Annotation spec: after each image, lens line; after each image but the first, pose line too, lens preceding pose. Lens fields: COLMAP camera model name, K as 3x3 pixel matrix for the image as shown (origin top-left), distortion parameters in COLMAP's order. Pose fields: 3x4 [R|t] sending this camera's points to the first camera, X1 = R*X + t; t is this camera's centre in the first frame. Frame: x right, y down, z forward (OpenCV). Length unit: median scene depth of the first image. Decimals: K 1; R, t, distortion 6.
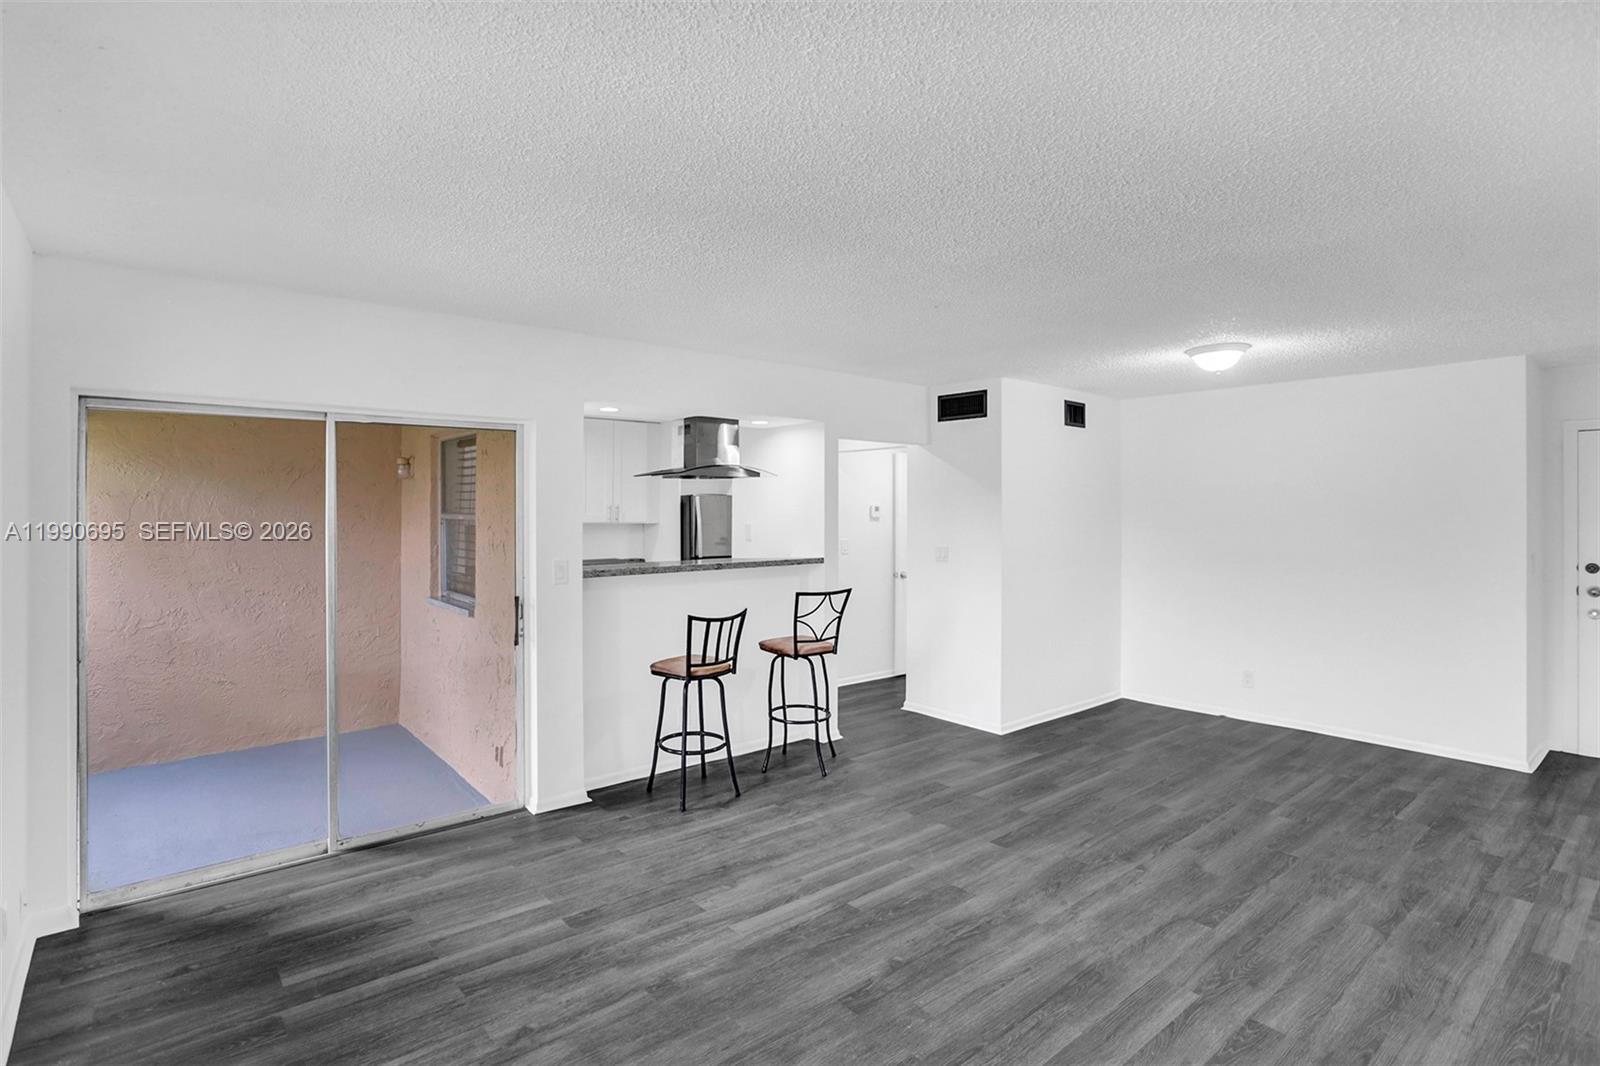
lens RADIAL K [[798.8, 0, 789.5], [0, 798.8, 523.8], [0, 0, 1]] dist [-0.038367, 0.016121]
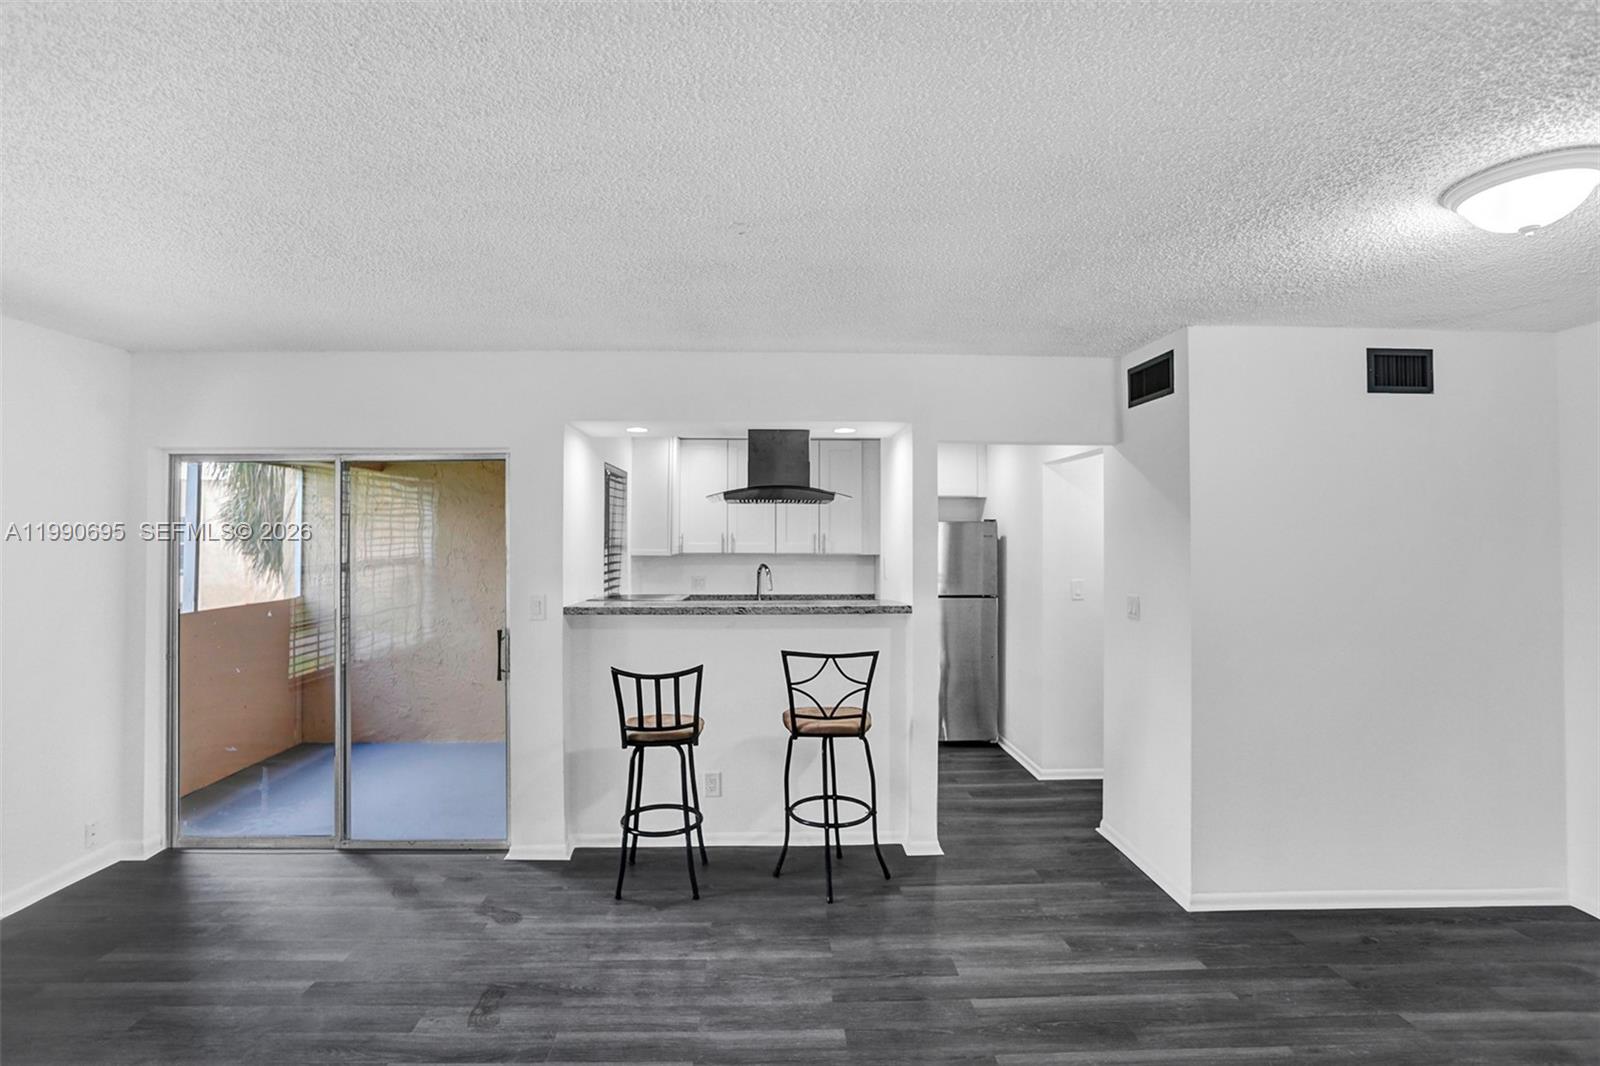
lens RADIAL K [[798.8, 0, 771.7], [0, 798.8, 539.6], [0, 0, 1]] dist [-0.038367, 0.016121]
pose [[0.786511, 0.002113, -0.617572, 0.508279], [-0.010162, 0.999903, -0.009522, -0.013636], [0.617492, 0.013765, 0.786456, 0.428300]]
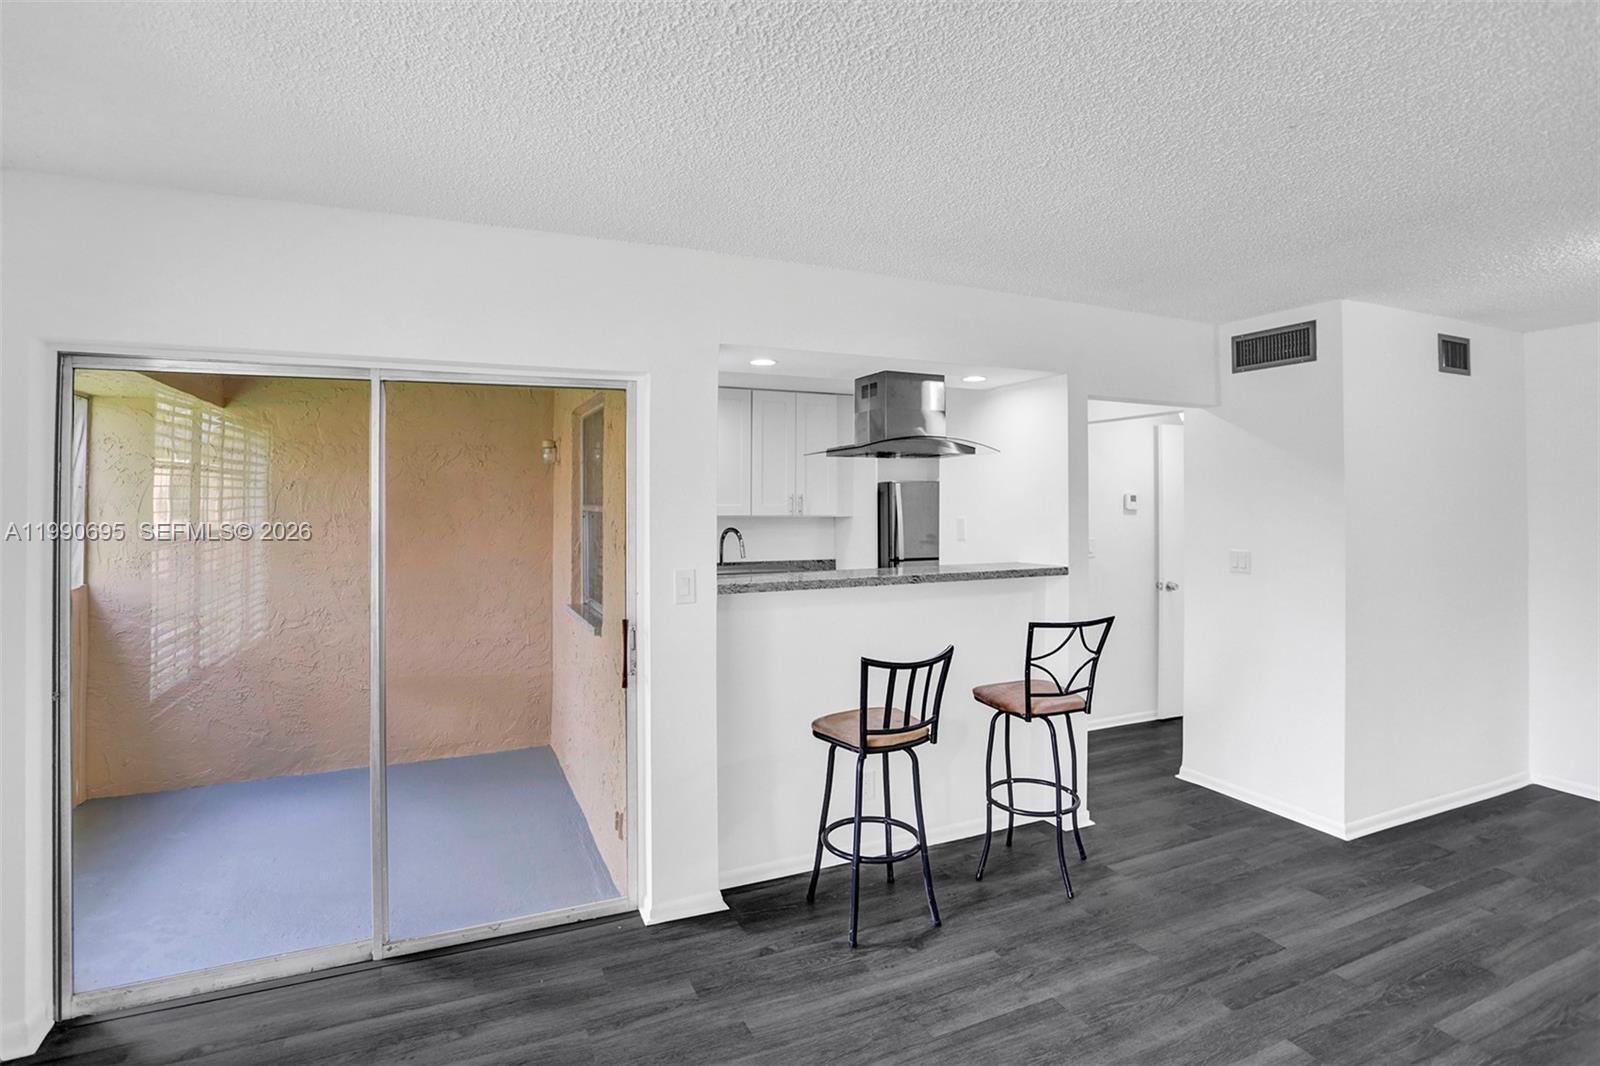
lens RADIAL K [[798.8, 0, 800.2], [0, 798.8, 508.4], [0, 0, 1]] dist [-0.038367, 0.016121]
pose [[0.966131, 0.001247, -0.258048, -0.005557], [-0.003481, 0.999960, -0.008202, -0.003454], [0.258027, 0.008822, 0.966097, 0.334637]]
